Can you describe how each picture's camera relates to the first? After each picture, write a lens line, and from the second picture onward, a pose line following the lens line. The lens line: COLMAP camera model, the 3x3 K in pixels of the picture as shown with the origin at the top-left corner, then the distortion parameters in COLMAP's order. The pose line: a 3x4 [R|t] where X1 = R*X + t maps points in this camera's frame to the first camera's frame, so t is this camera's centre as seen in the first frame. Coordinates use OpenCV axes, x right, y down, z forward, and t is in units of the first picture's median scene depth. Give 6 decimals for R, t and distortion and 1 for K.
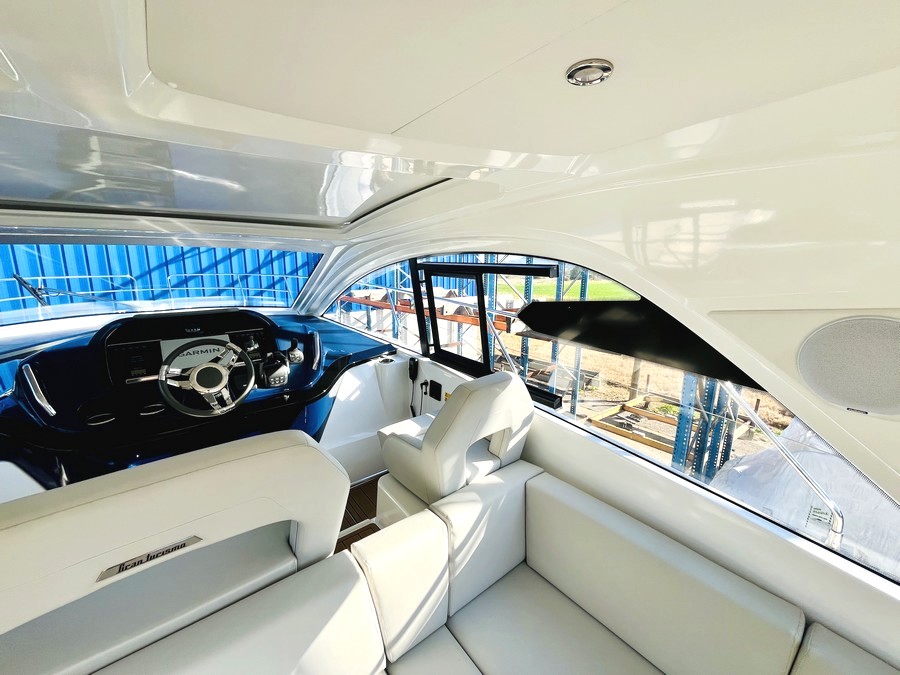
lens RADIAL K [[364.4, 0, 450.0], [0, 364.4, 337.5], [0, 0, 1]] dist [-0.000105, -0.000007]
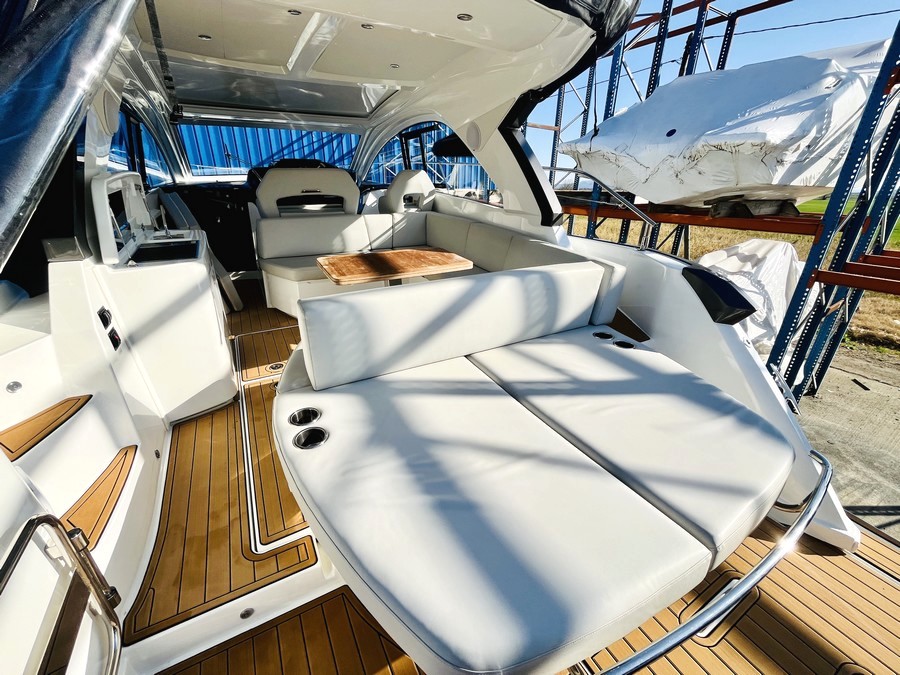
lens RADIAL K [[364.4, 0, 450.0], [0, 364.4, 337.5], [0, 0, 1]] dist [-0.000105, -0.000007]
pose [[0.978816, 0.082028, -0.187589, 0.643593], [-0.037769, 0.972850, 0.228333, 0.442537], [0.201226, -0.216411, 0.955340, -1.160981]]
